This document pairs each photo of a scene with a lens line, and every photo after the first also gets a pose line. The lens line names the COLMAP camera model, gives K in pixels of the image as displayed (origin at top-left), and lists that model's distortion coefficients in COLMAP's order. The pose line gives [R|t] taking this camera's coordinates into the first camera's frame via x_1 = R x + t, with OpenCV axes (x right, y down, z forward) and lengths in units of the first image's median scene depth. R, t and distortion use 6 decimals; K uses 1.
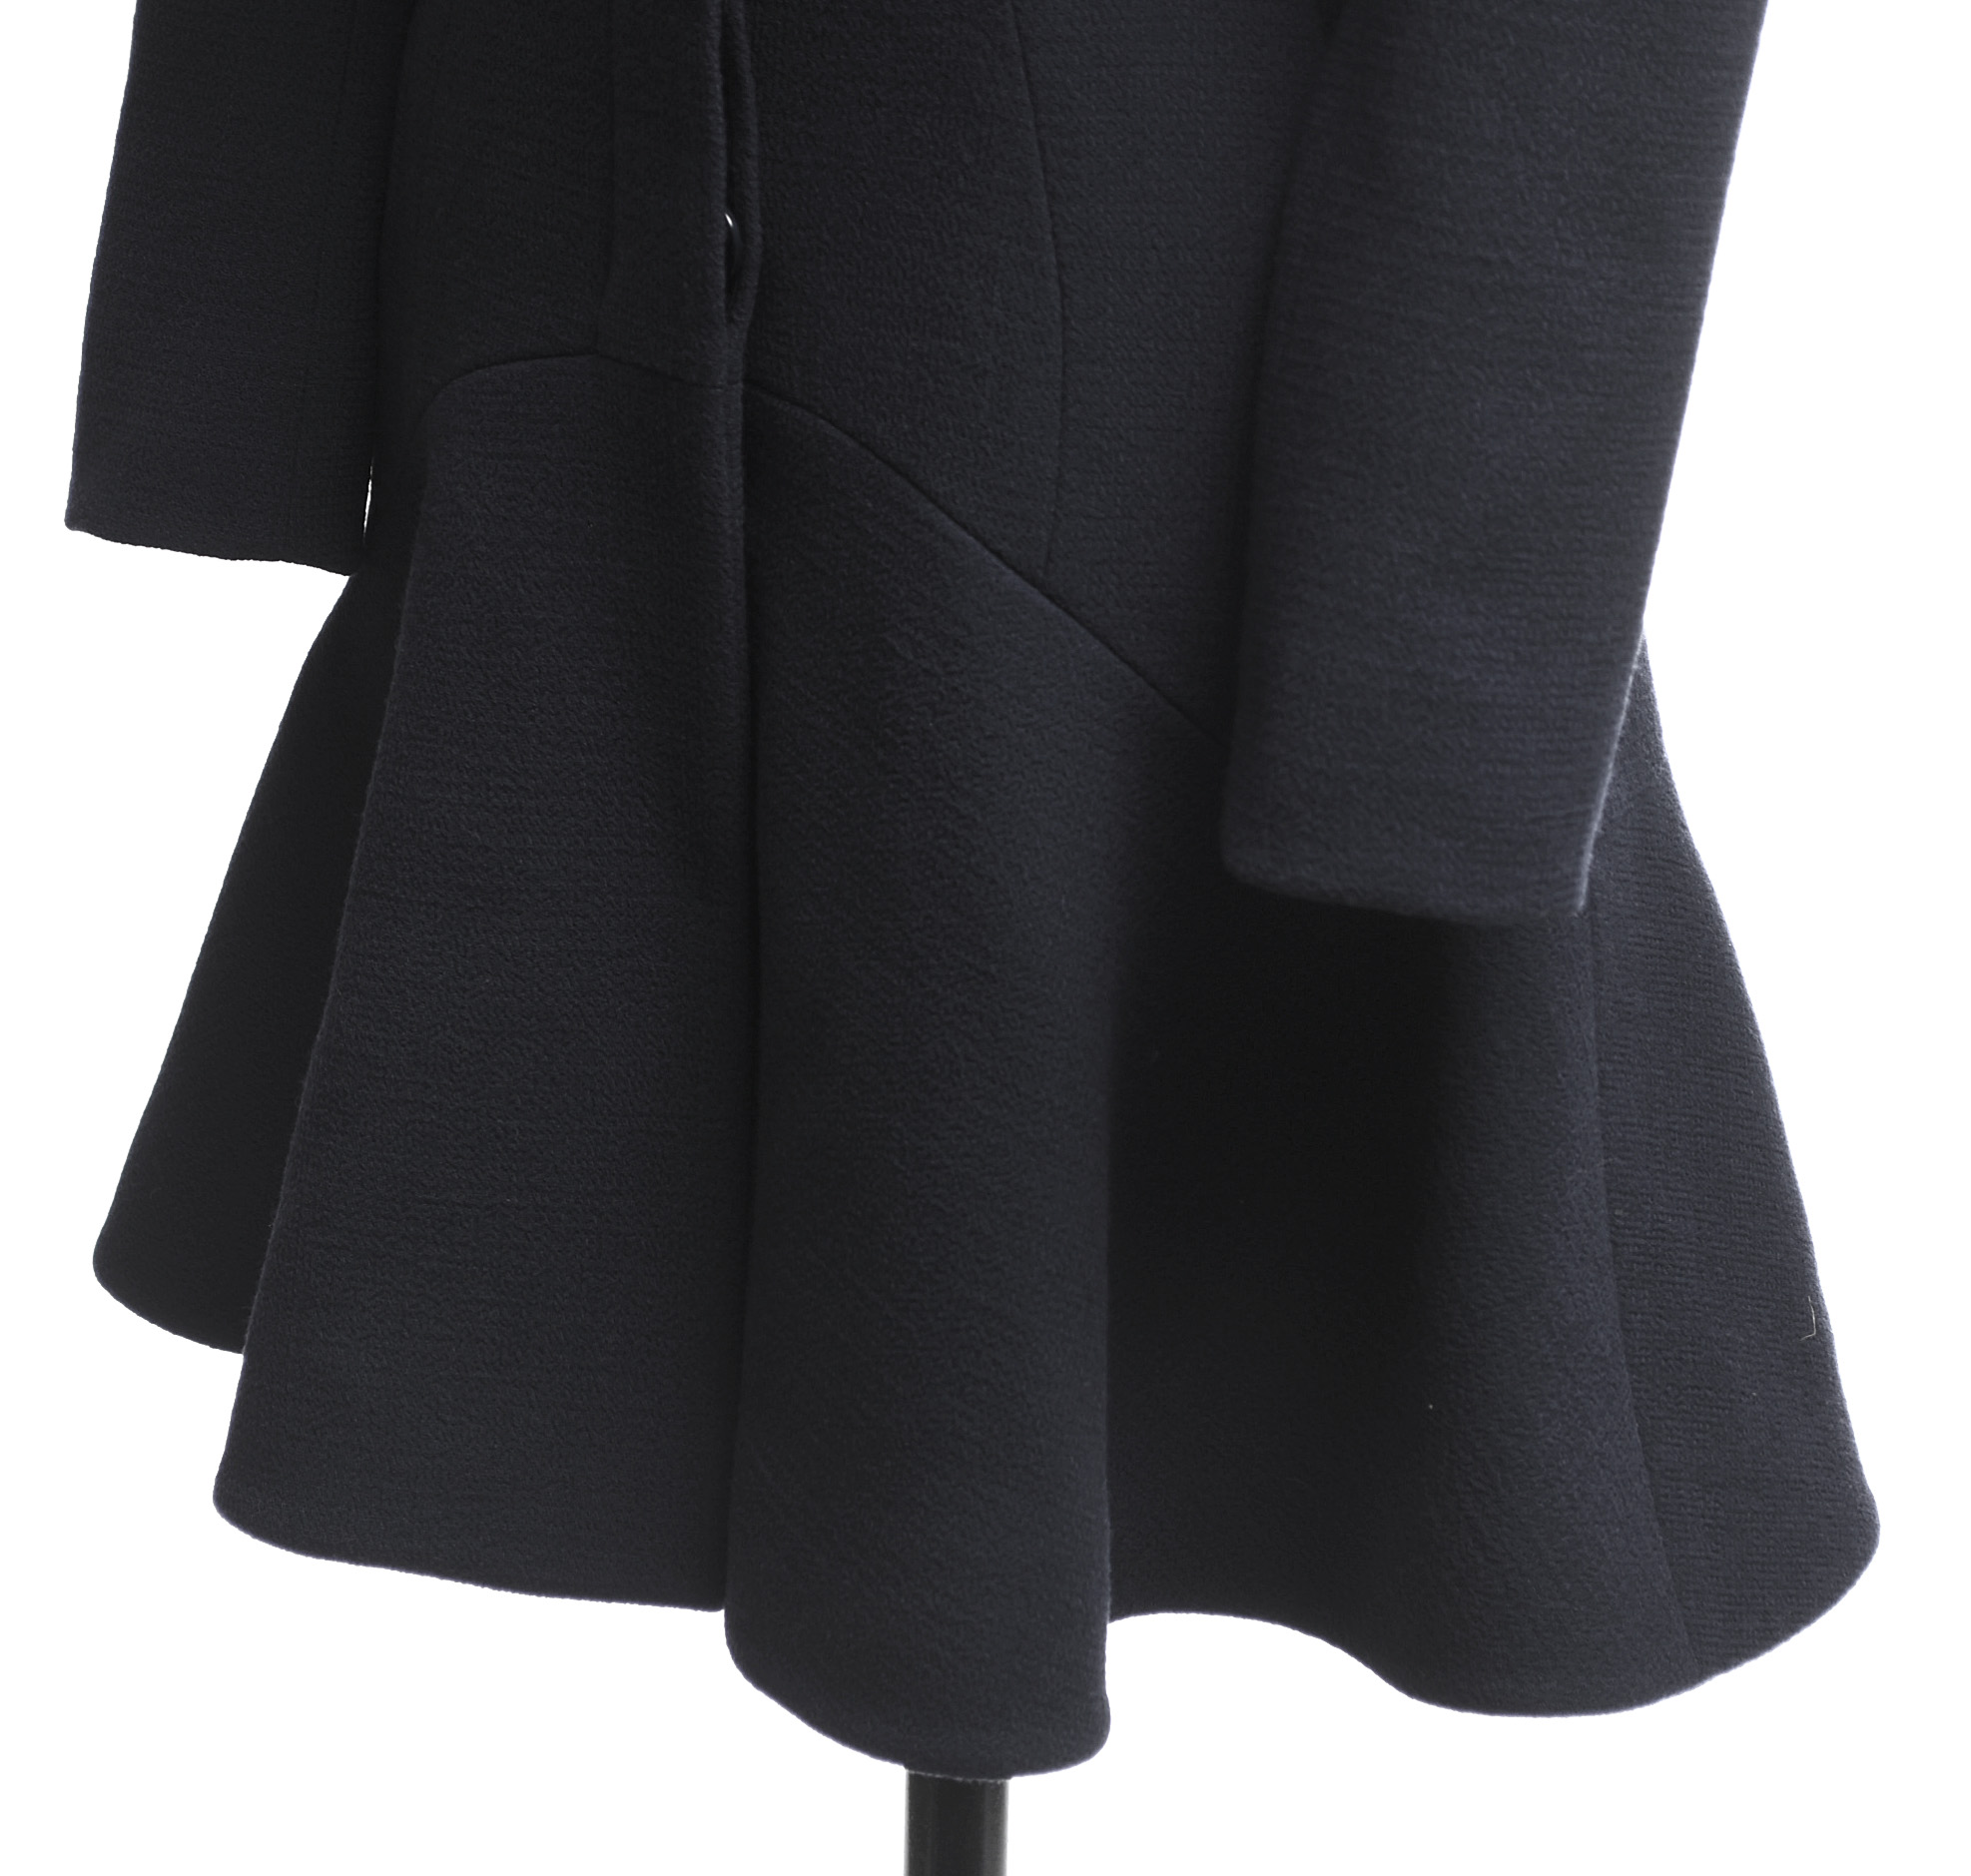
lens RADIAL K [[6373.7, 0, 987.0], [0, 6373.7, 937.7], [0, 0, 1]] dist [-0.044802, 0.000000]
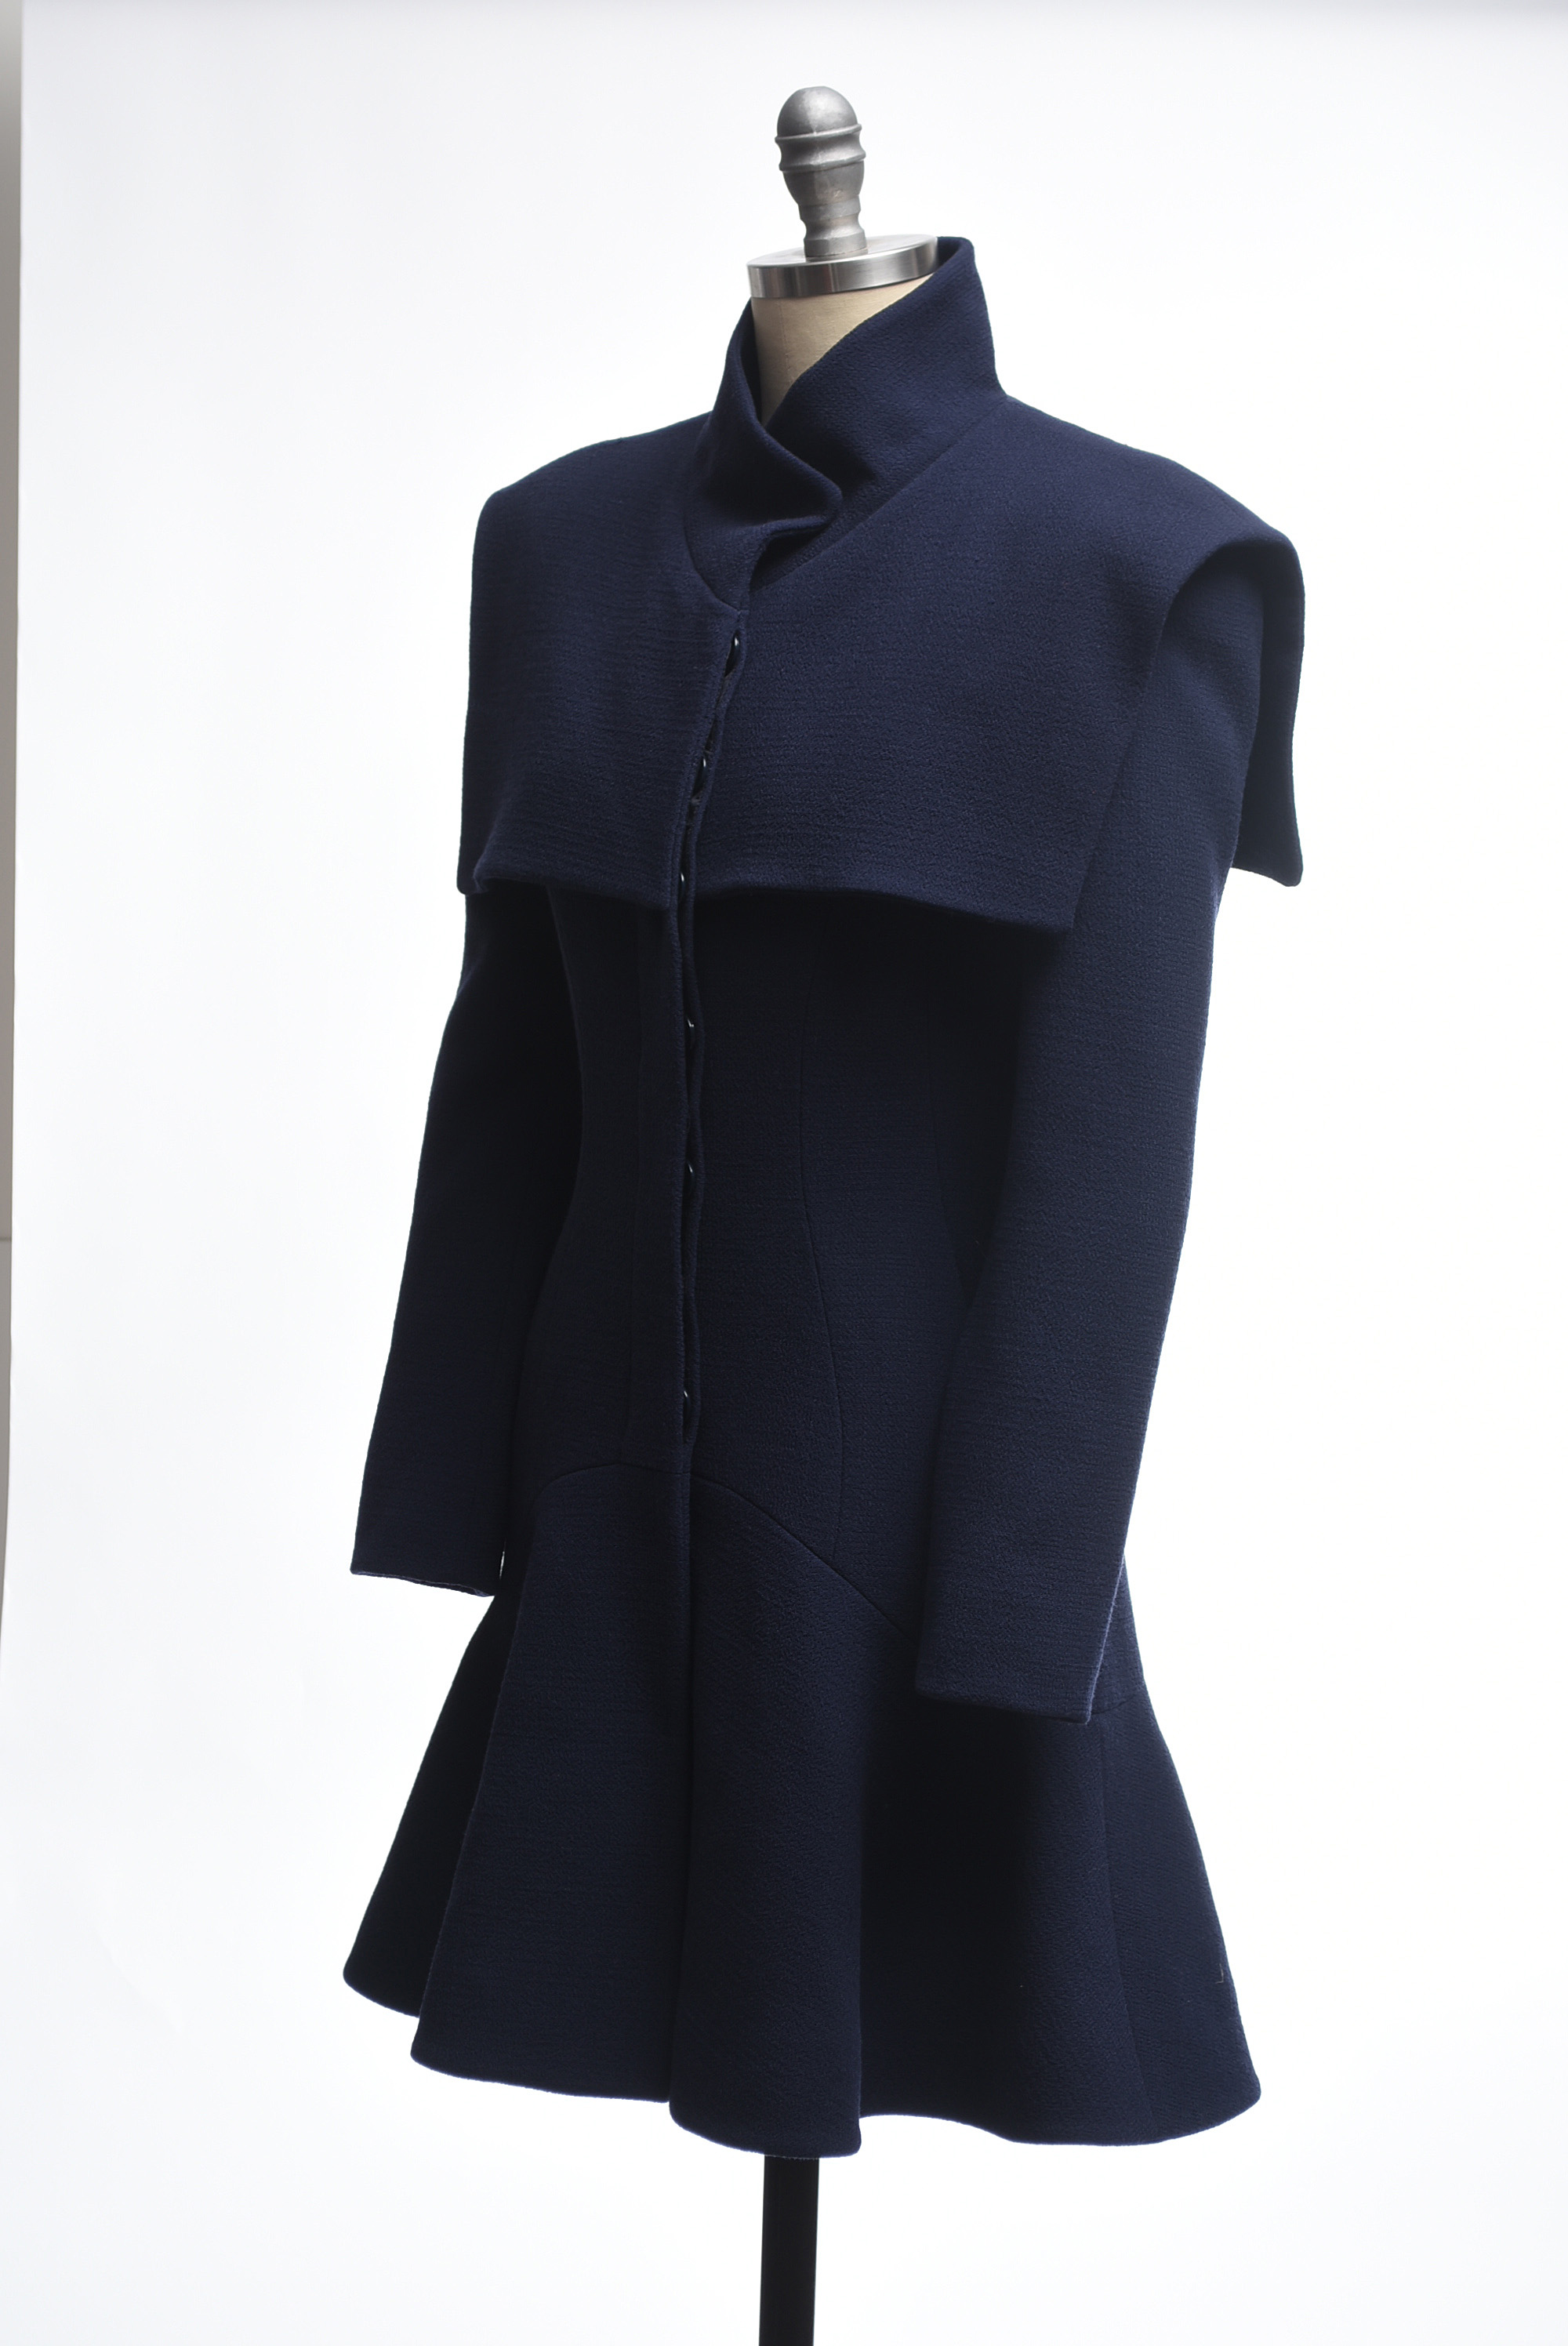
lens RADIAL K [[4580.9, 0, 792.6], [0, 4580.9, 1179.5], [0, 0, 1]] dist [-0.099134, 0.000000]
pose [[0.999848, 0.009946, -0.014352, 0.015323], [-0.013077, 0.971171, -0.238027, 0.171050], [0.011571, 0.238178, 0.971153, -0.466665]]
